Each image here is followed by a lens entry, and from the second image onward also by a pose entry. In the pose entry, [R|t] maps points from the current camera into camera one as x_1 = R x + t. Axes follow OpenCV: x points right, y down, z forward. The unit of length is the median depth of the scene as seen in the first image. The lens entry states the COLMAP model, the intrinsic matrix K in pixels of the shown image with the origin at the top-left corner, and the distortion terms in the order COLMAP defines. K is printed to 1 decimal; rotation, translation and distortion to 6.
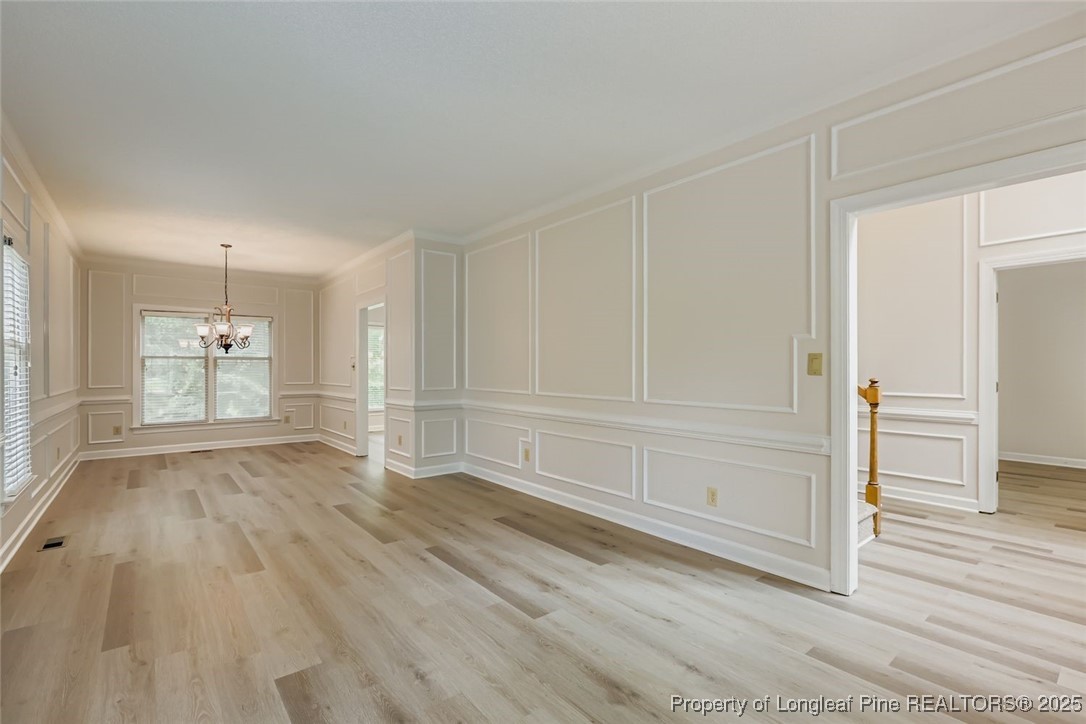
lens RADIAL K [[491.4, 0, 560.1], [0, 491.4, 370.5], [0, 0, 1]] dist [-0.010589, -0.000827]
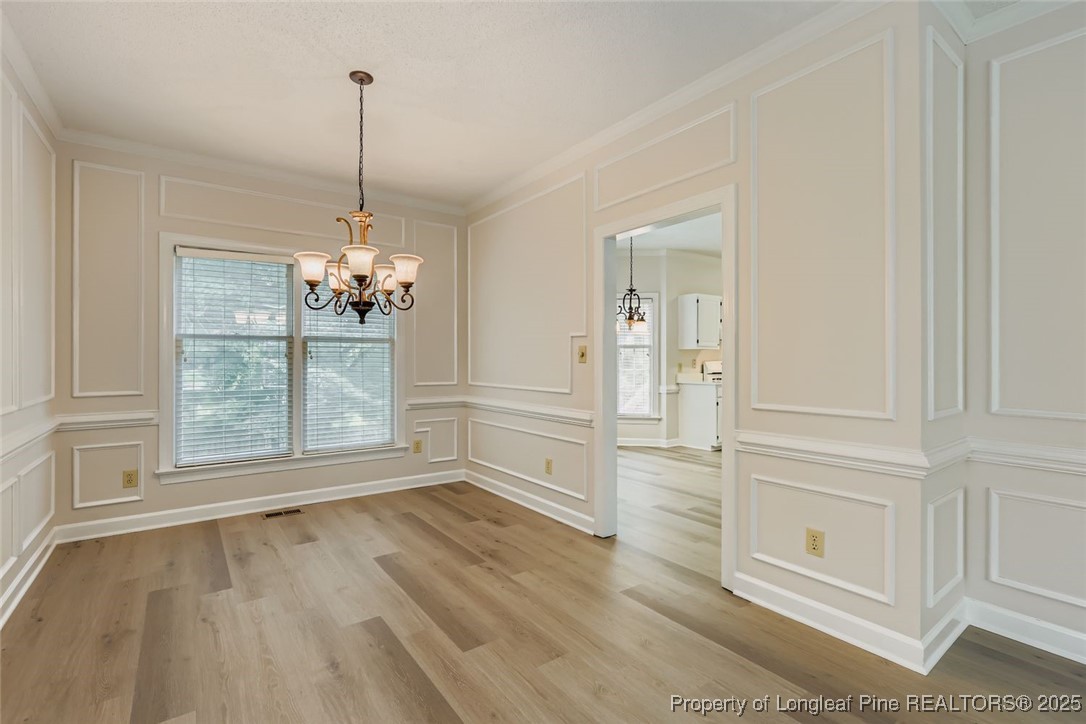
lens RADIAL K [[491.4, 0, 548.8], [0, 491.4, 360.2], [0, 0, 1]] dist [-0.010589, -0.000827]
pose [[0.998068, 0.000839, -0.062128, -0.404151], [-0.000941, 0.999998, -0.001609, -0.001045], [0.062126, 0.001665, 0.998067, 0.475019]]
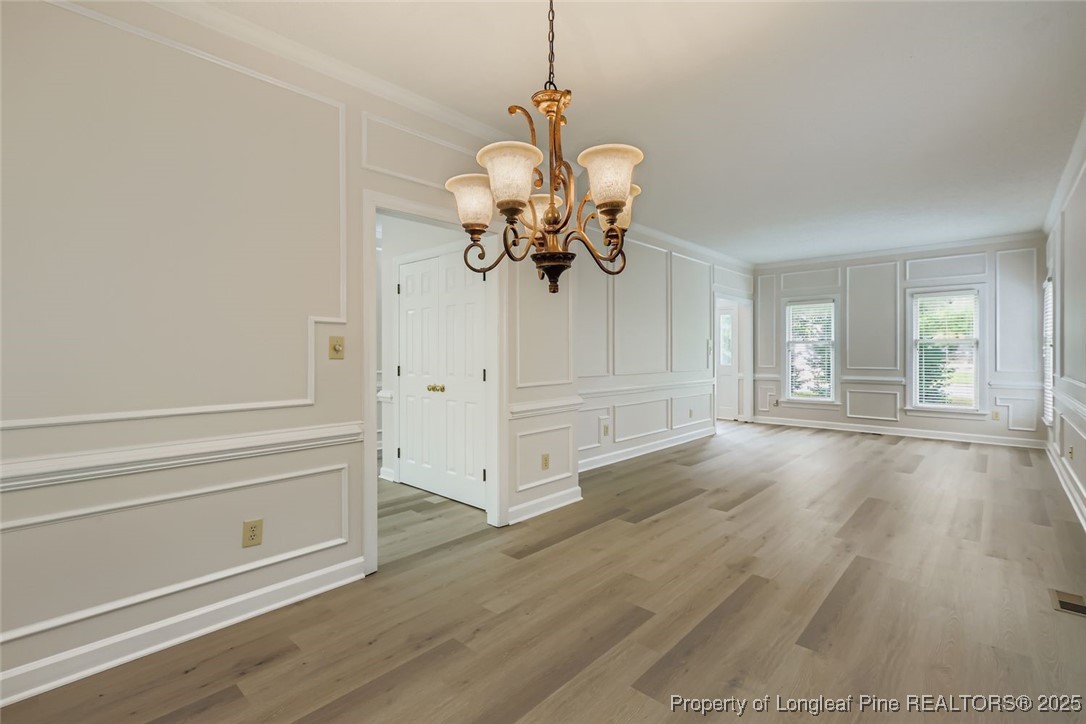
lens RADIAL K [[491.4, 0, 533.3], [0, 491.4, 349.3], [0, 0, 1]] dist [-0.010589, -0.000827]
pose [[-0.103691, 0.007610, 0.994580, -0.798492], [0.009705, 0.999931, -0.006639, -0.002500], [-0.994562, 0.008964, -0.103757, 0.885167]]
